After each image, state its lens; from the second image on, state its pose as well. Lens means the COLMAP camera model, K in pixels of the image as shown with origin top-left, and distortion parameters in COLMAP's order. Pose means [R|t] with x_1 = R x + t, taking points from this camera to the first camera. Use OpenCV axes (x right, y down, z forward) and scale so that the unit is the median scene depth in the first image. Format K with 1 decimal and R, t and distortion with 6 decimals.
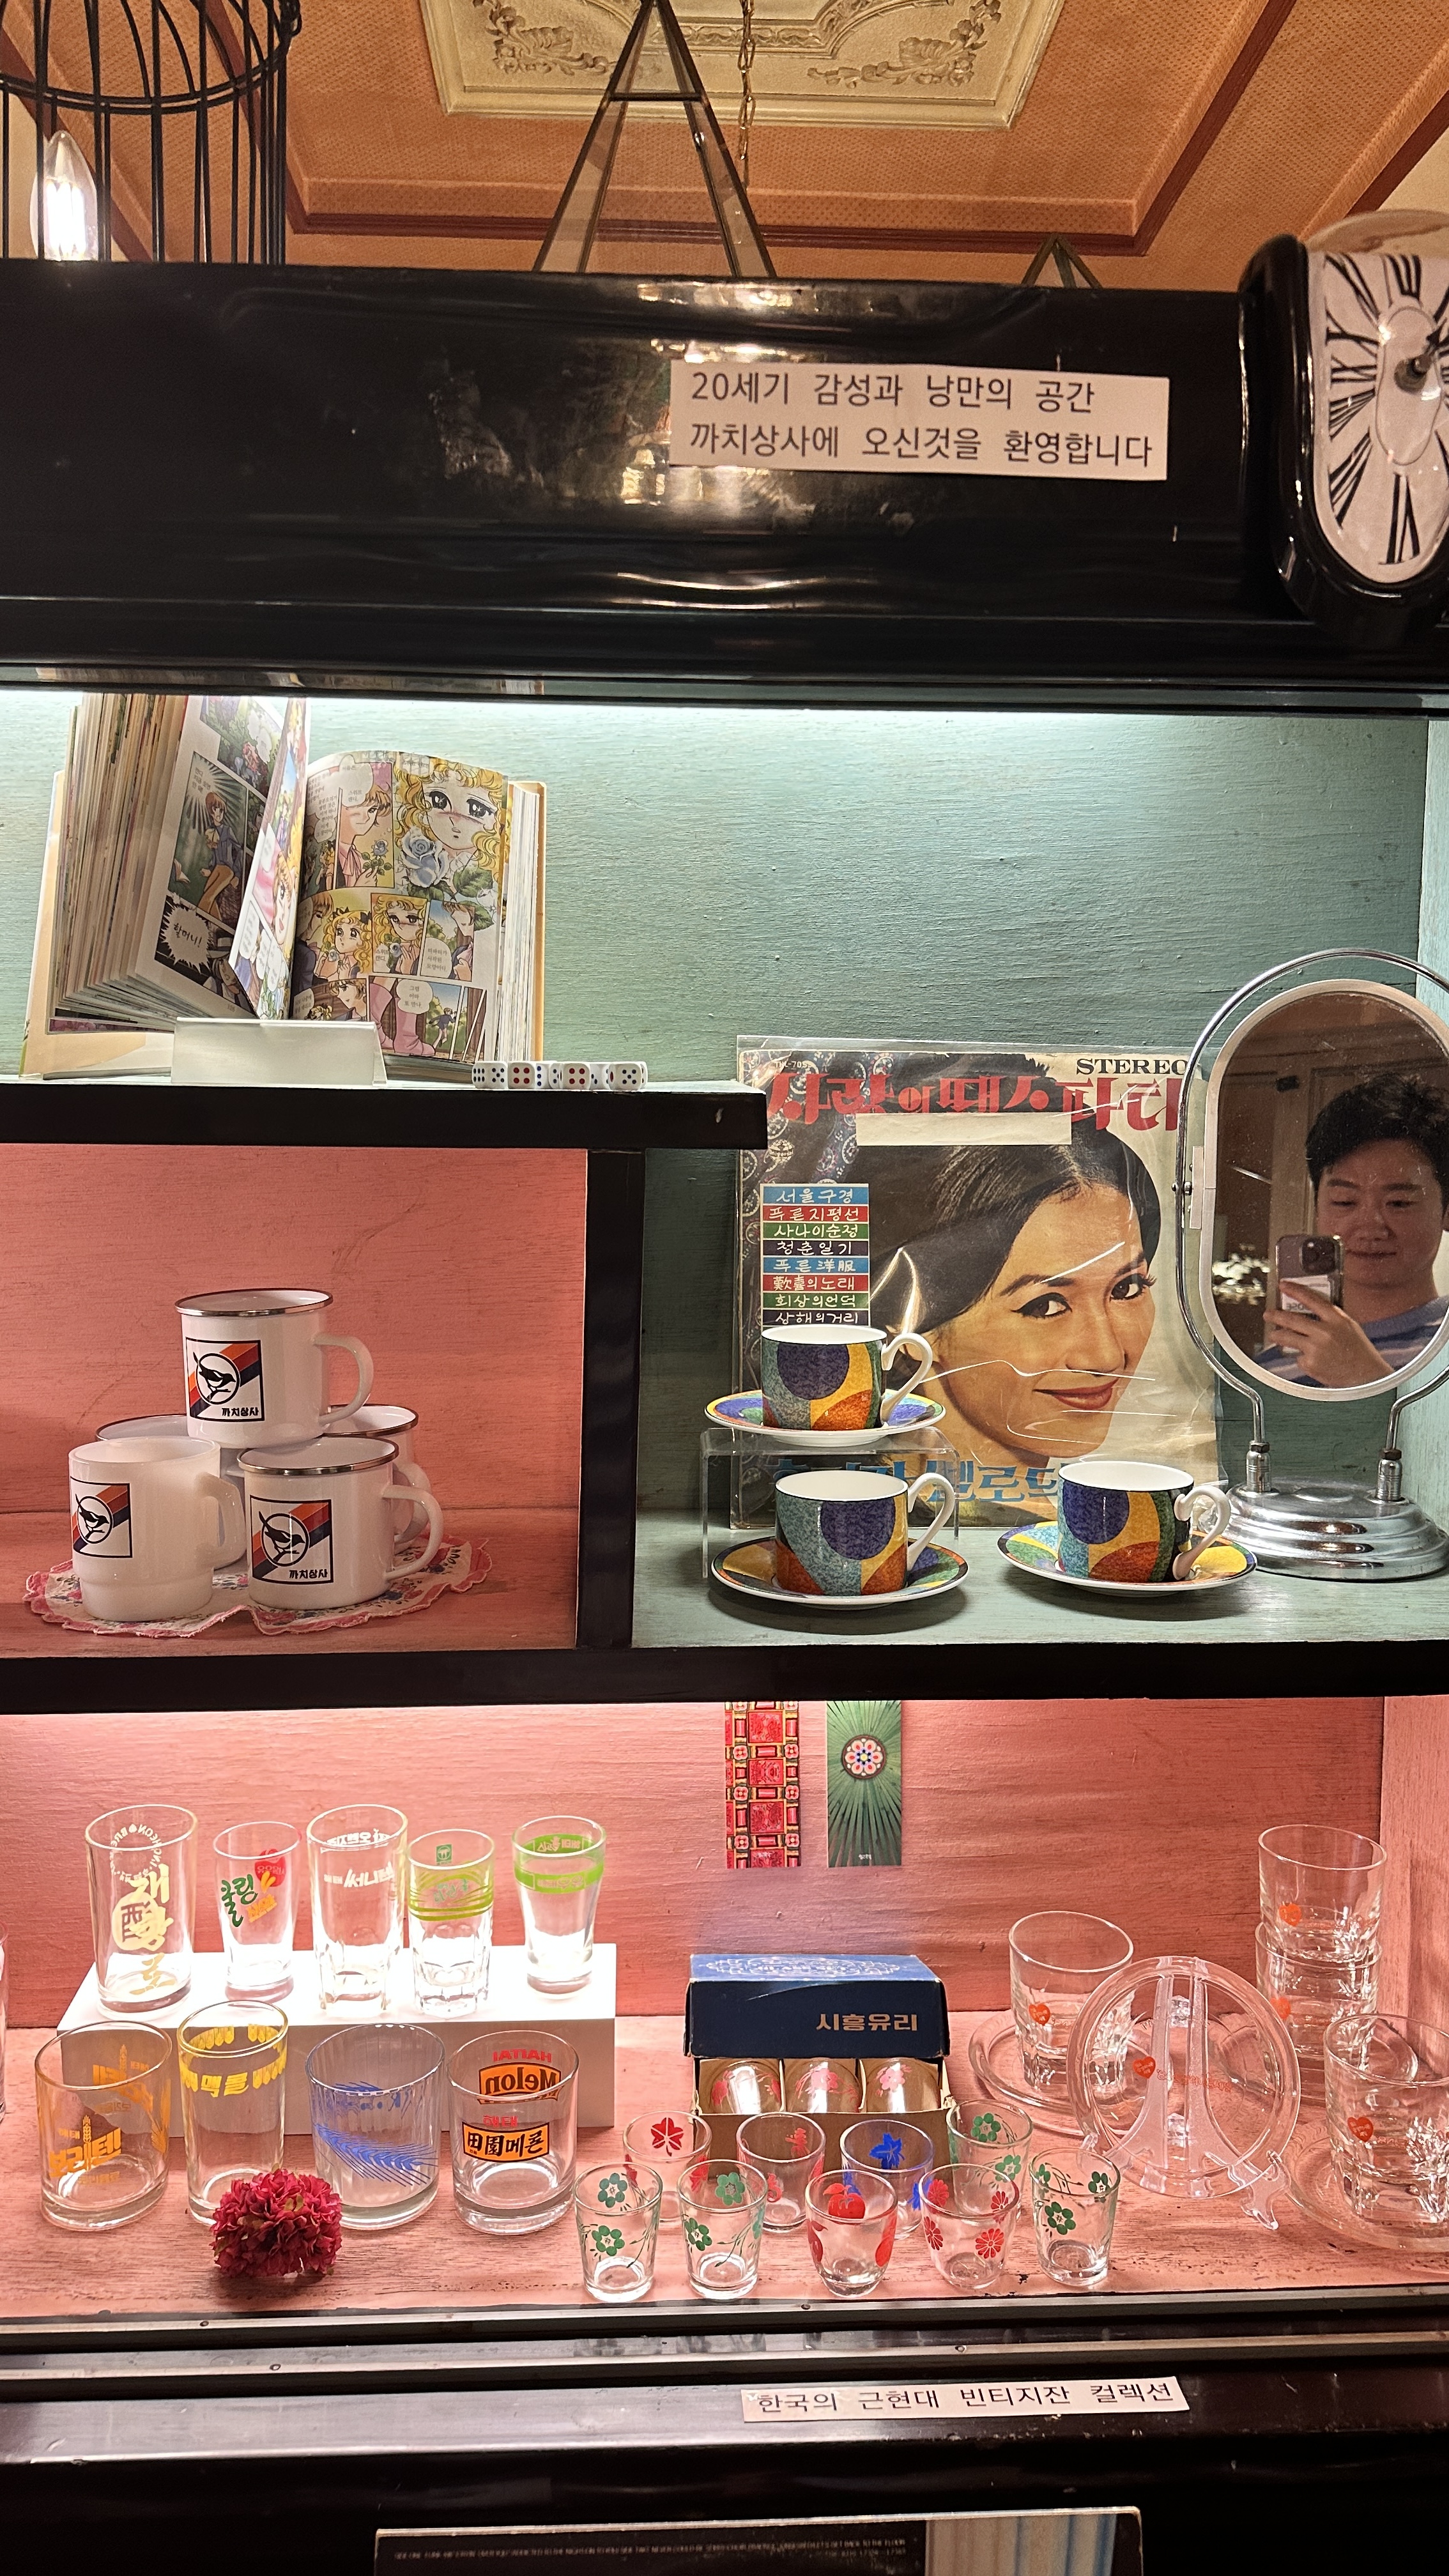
lens RADIAL K [[1845.4, 0, 724.5], [0, 1845.4, 1288.0], [0, 0, 1]] dist [-0.001805, -0.229329]
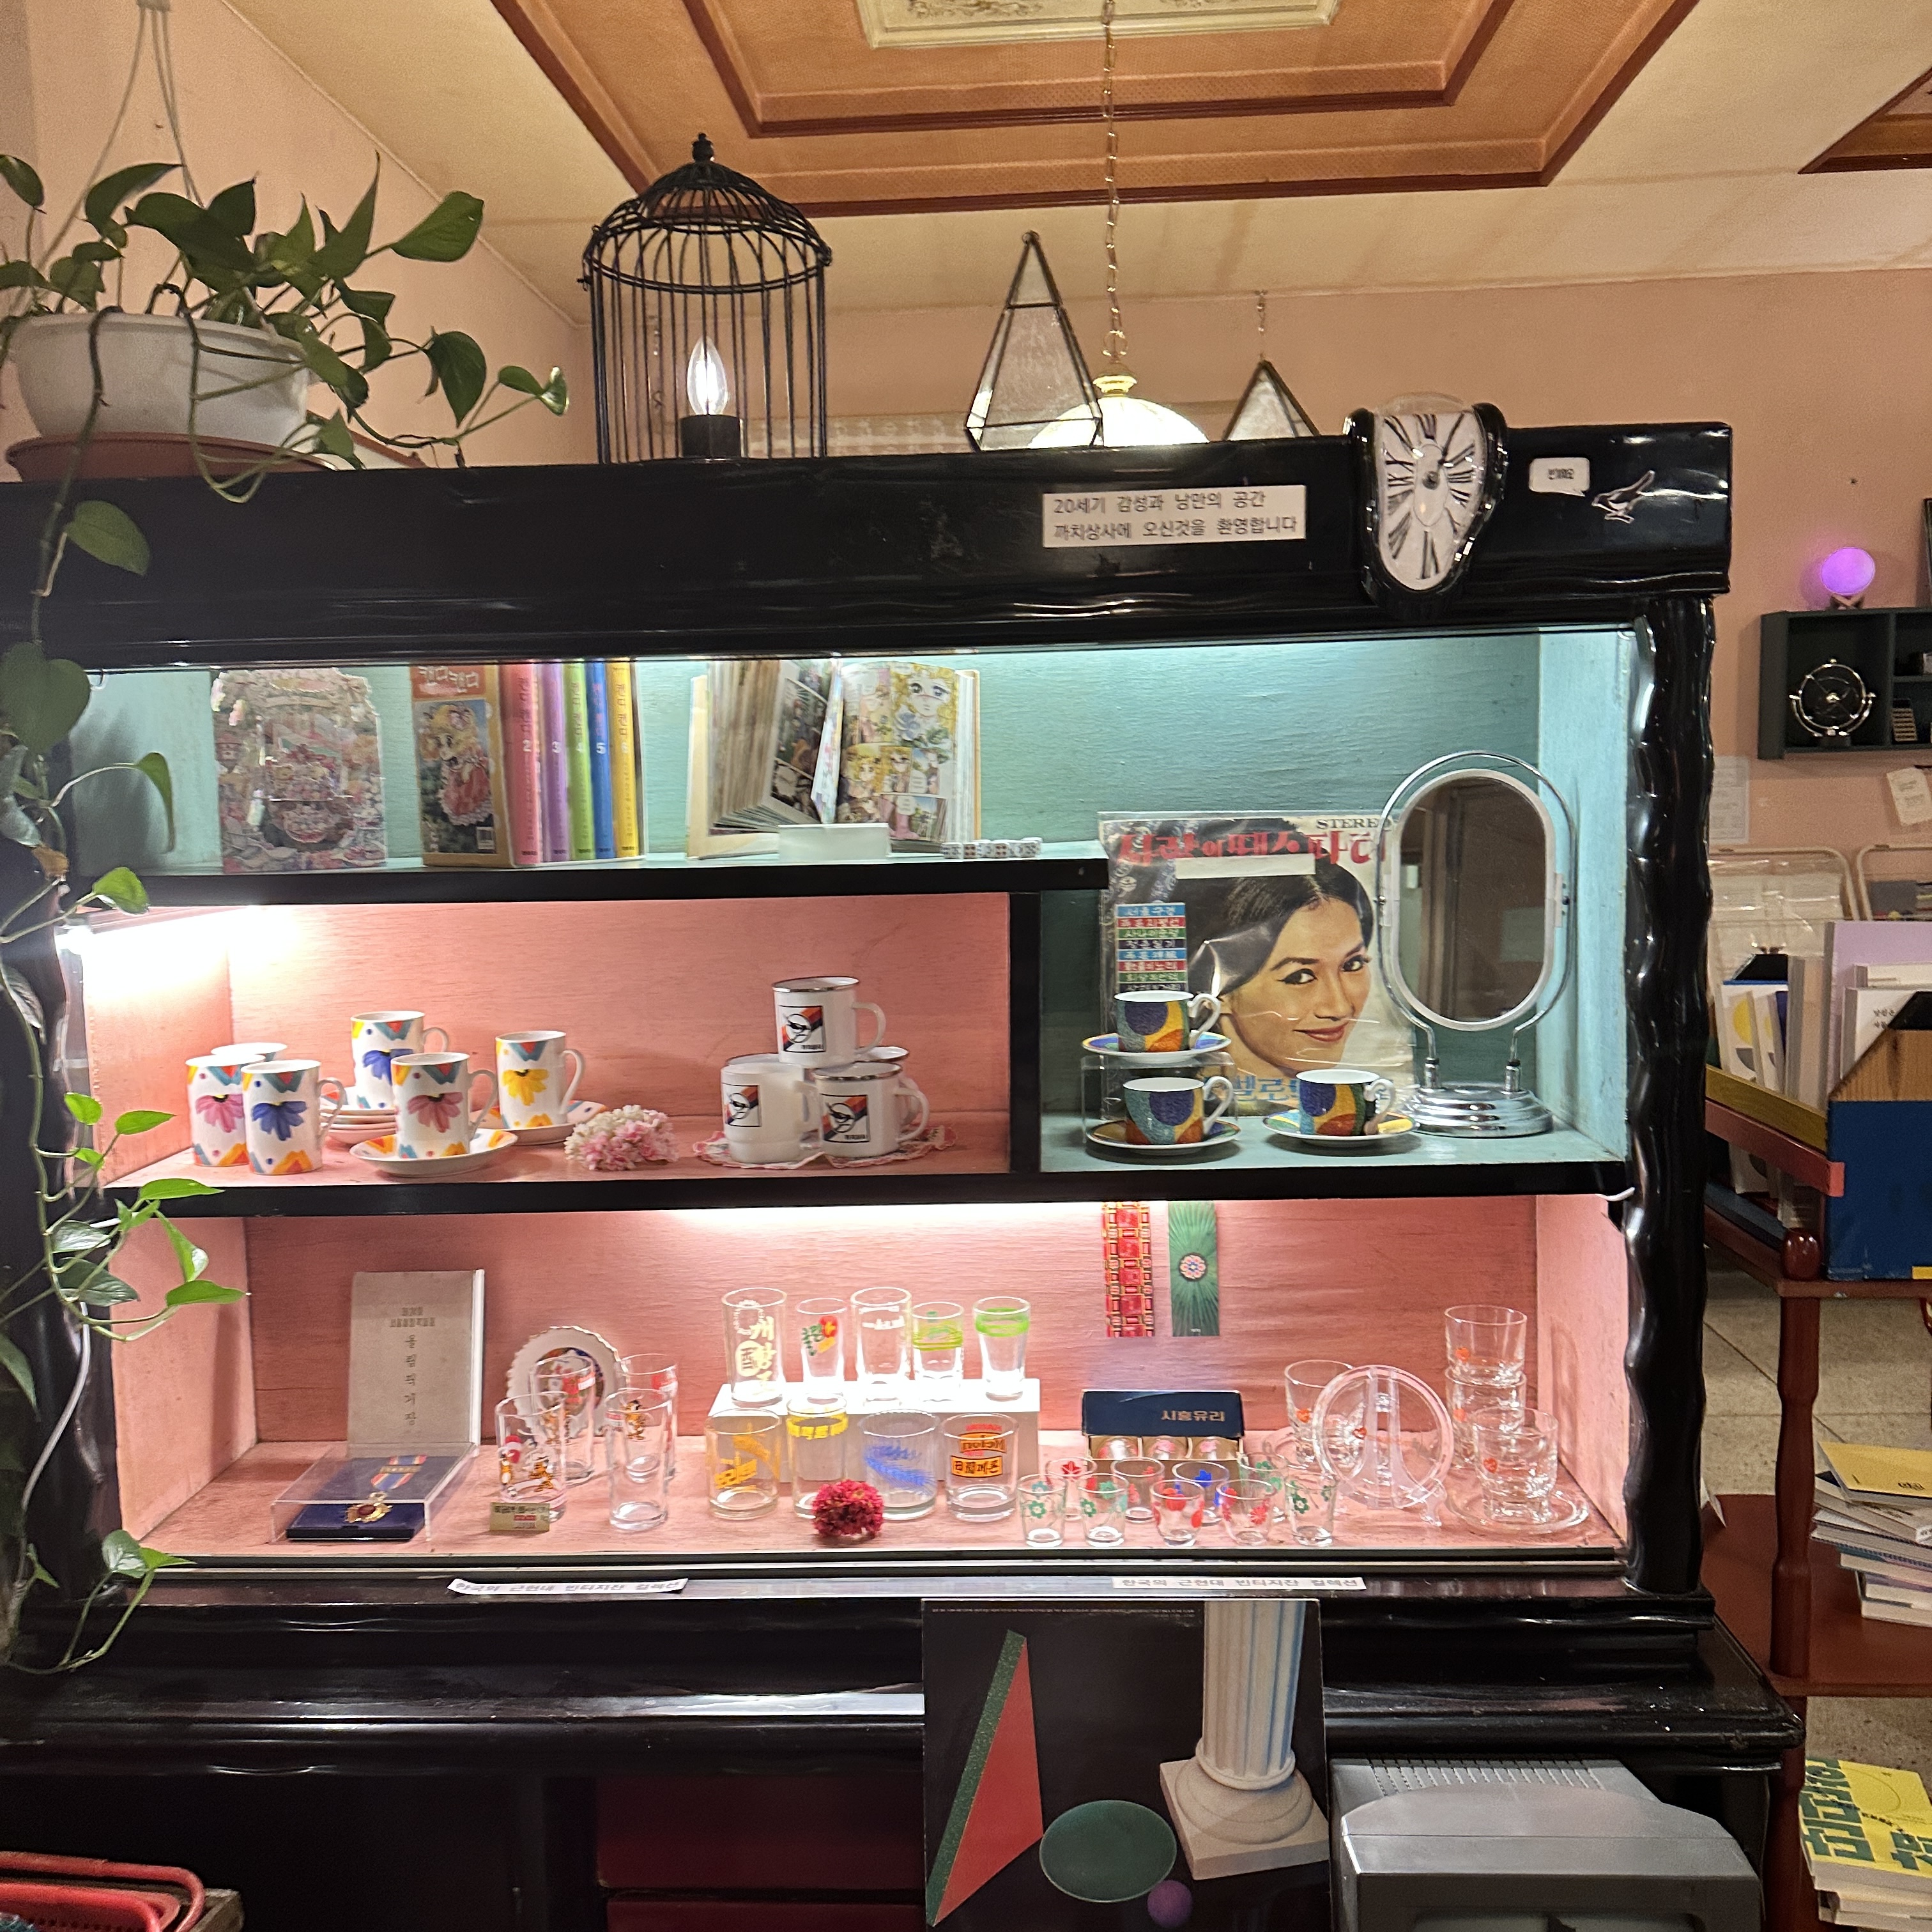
lens RADIAL K [[1849.0, 0, 959.6], [0, 1849.0, 937.8], [0, 0, 1]] dist [0.642918, -0.001388]
pose [[0.995158, -0.026229, -0.094727, 0.043578], [0.023659, 0.999324, -0.028150, 0.016852], [0.095401, 0.025772, 0.995105, -0.723798]]
